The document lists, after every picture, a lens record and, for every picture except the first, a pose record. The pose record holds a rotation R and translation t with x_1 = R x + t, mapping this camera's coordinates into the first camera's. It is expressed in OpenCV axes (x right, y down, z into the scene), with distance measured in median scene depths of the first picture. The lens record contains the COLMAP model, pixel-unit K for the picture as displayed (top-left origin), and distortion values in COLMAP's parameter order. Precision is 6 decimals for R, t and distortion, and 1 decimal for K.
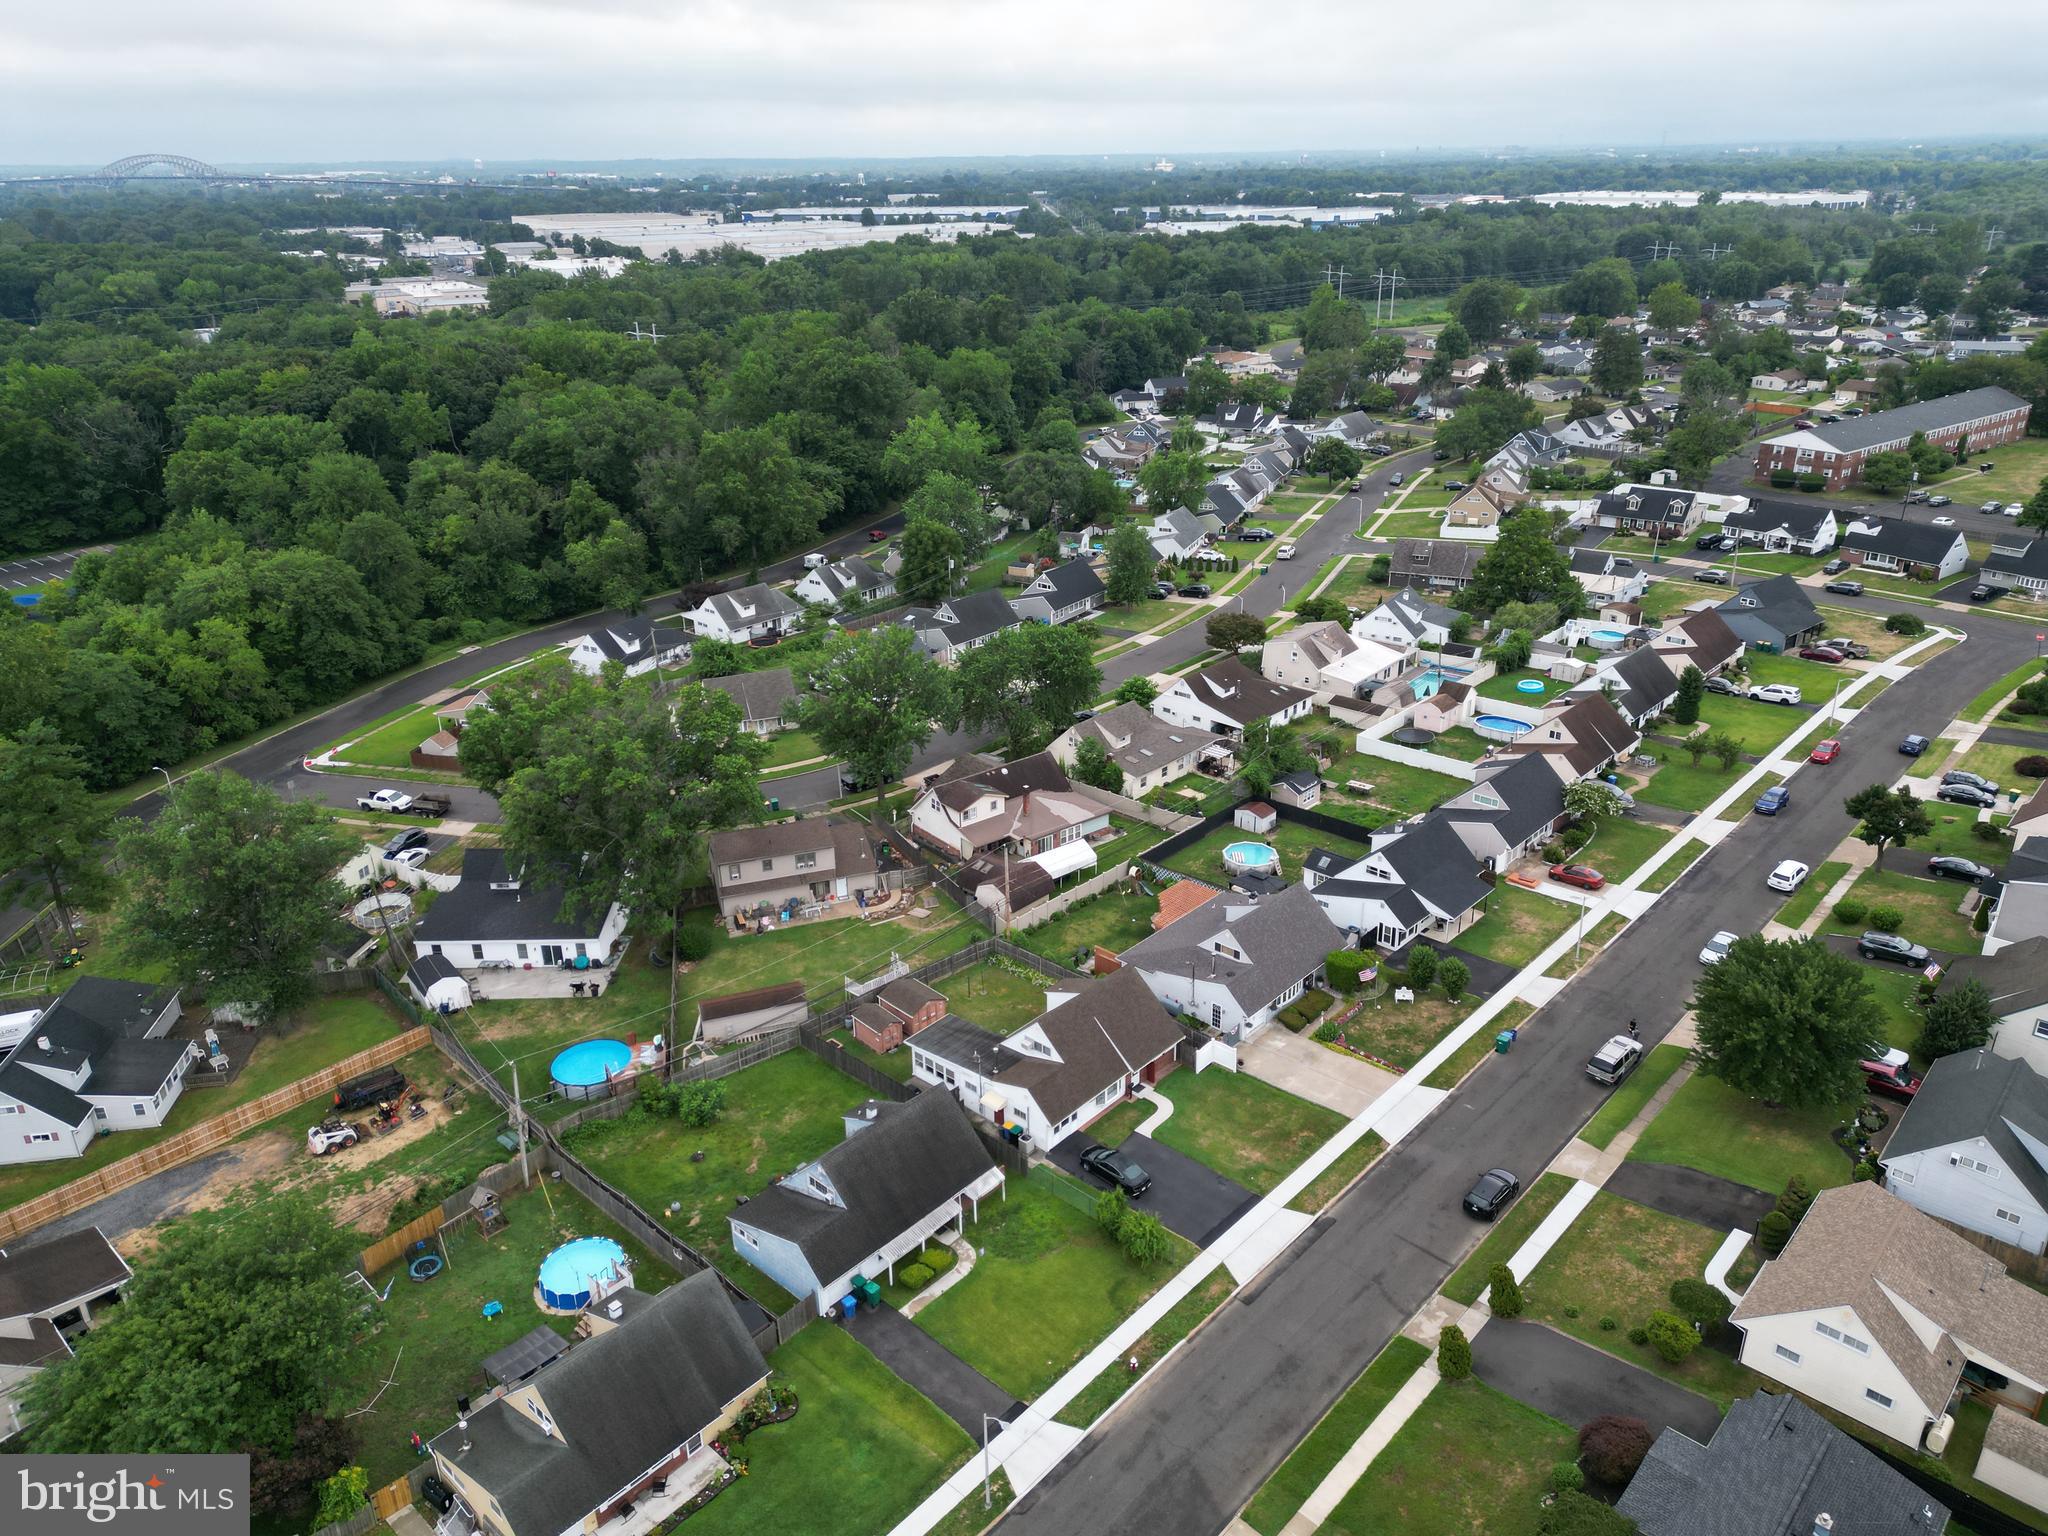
lens RADIAL K [[1437.4, 0, 1021.6], [0, 1437.4, 758.9], [0, 0, 1]] dist [0.072234, -0.063842]
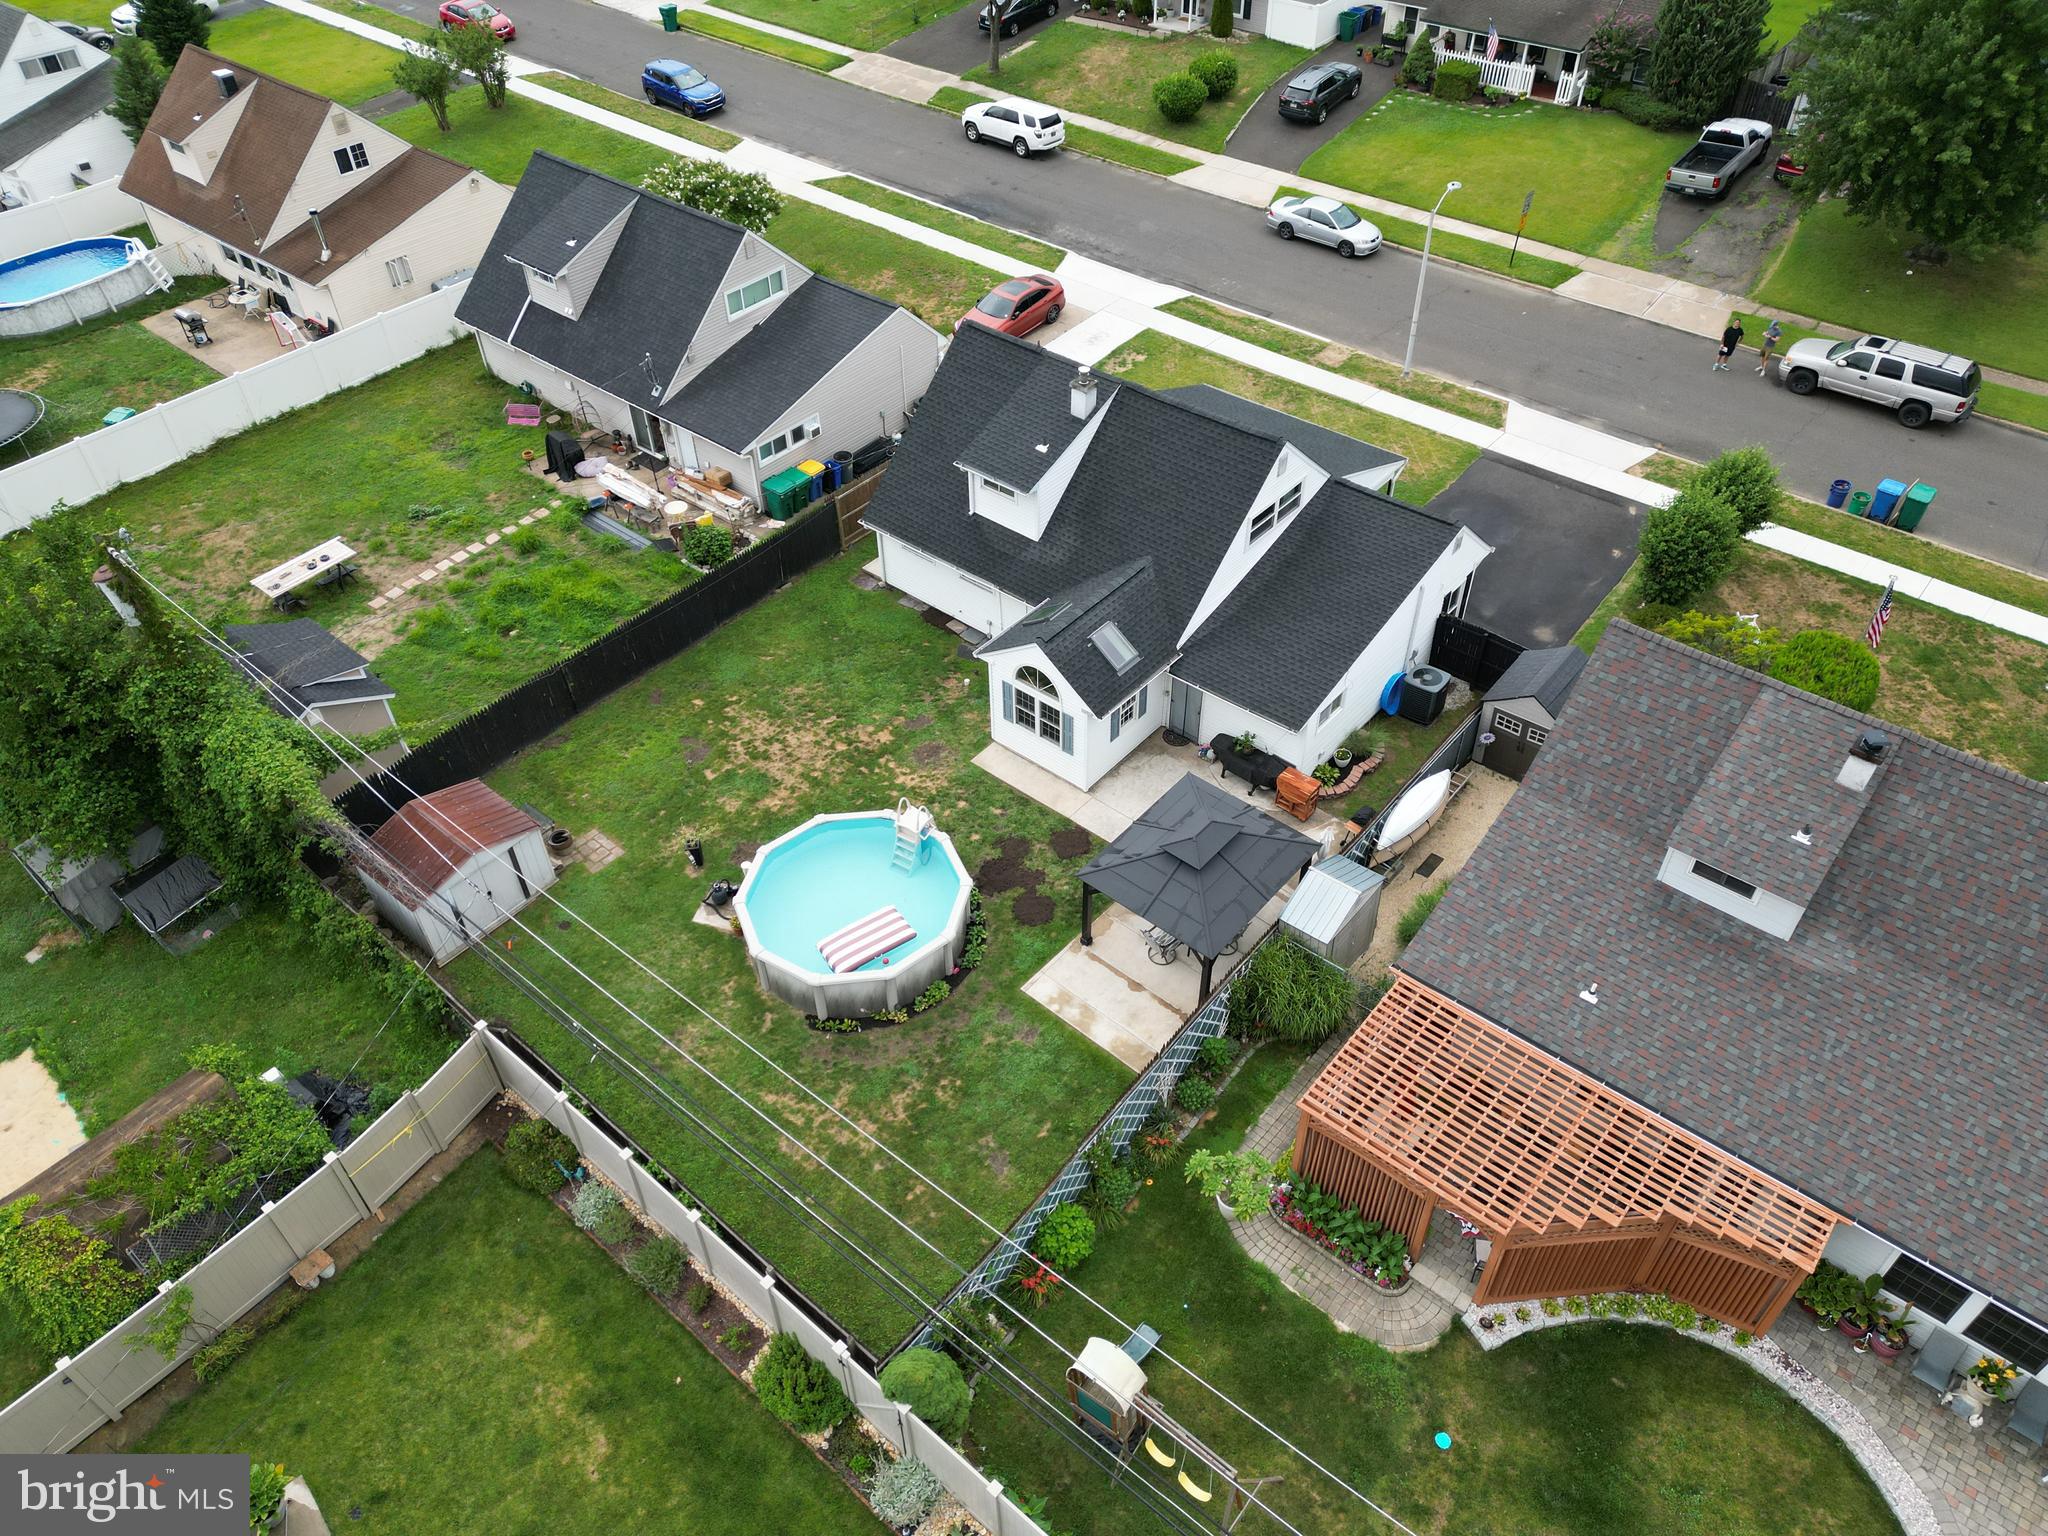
lens RADIAL K [[1437.4, 0, 1029.8], [0, 1437.4, 761.5], [0, 0, 1]] dist [0.072234, -0.063842]
pose [[-0.048885, -0.663592, 0.746496, -0.002391], [0.397848, 0.672602, 0.623958, -0.070778], [-0.916148, 0.327494, 0.231128, 0.778696]]
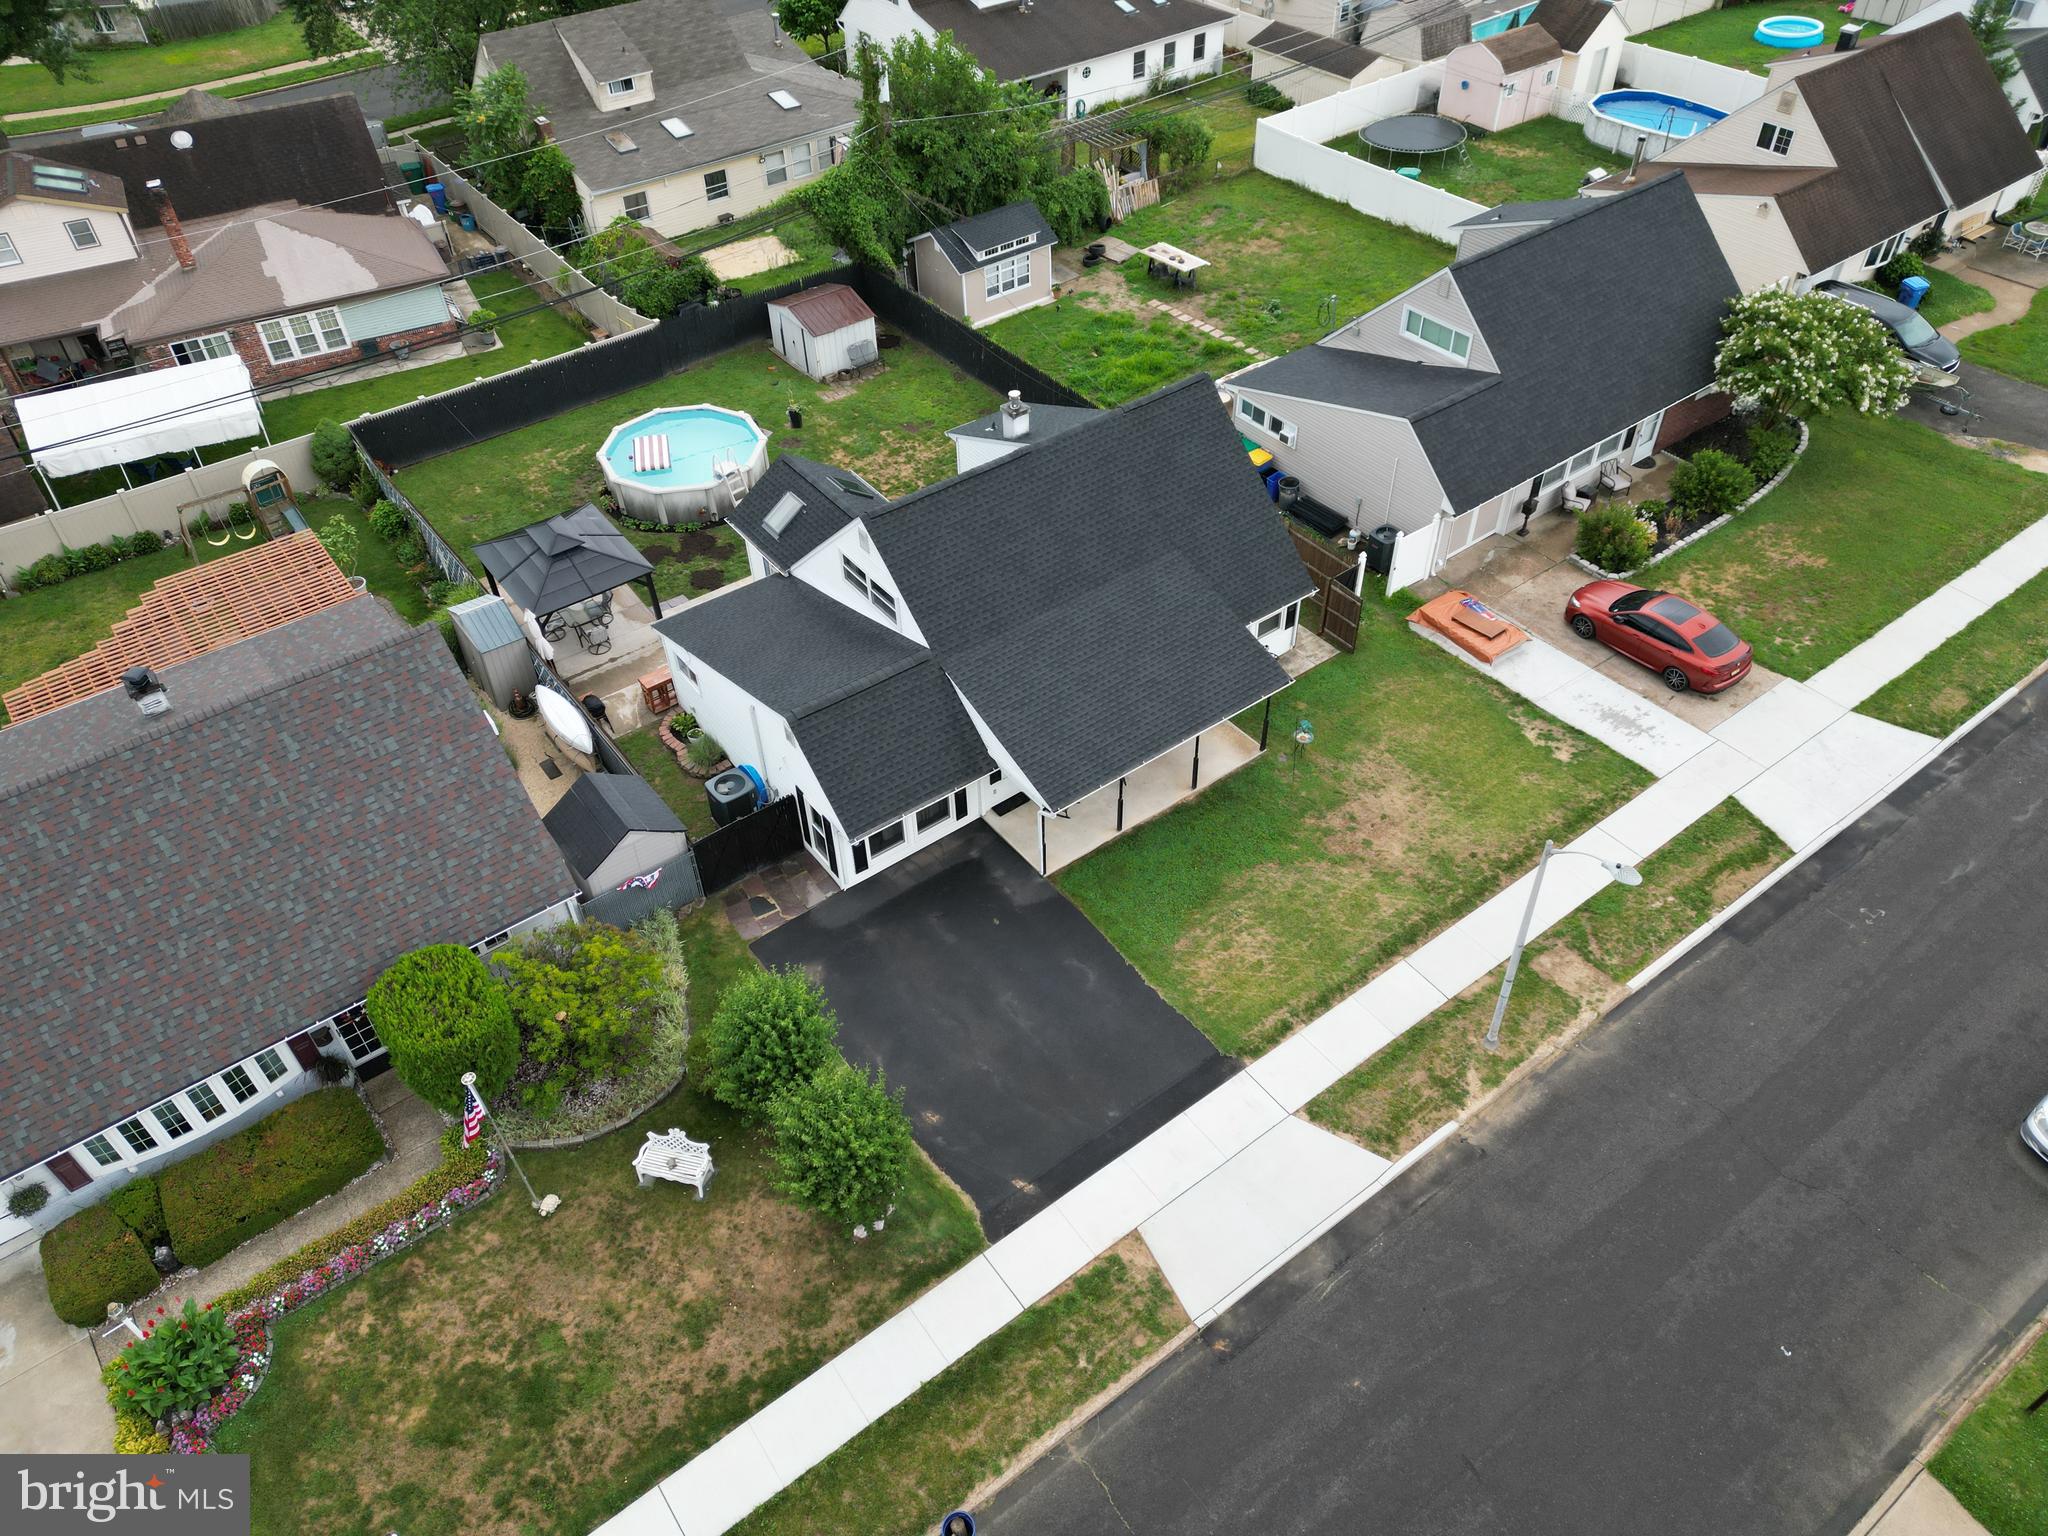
lens RADIAL K [[1437.4, 0, 1030.6], [0, 1437.4, 761.0], [0, 0, 1]] dist [0.072234, -0.063842]
pose [[0.983578, 0.121512, -0.133451, 0.249053], [-0.066069, 0.930496, 0.360295, 0.006583], [0.167956, -0.345561, 0.923243, 0.579610]]
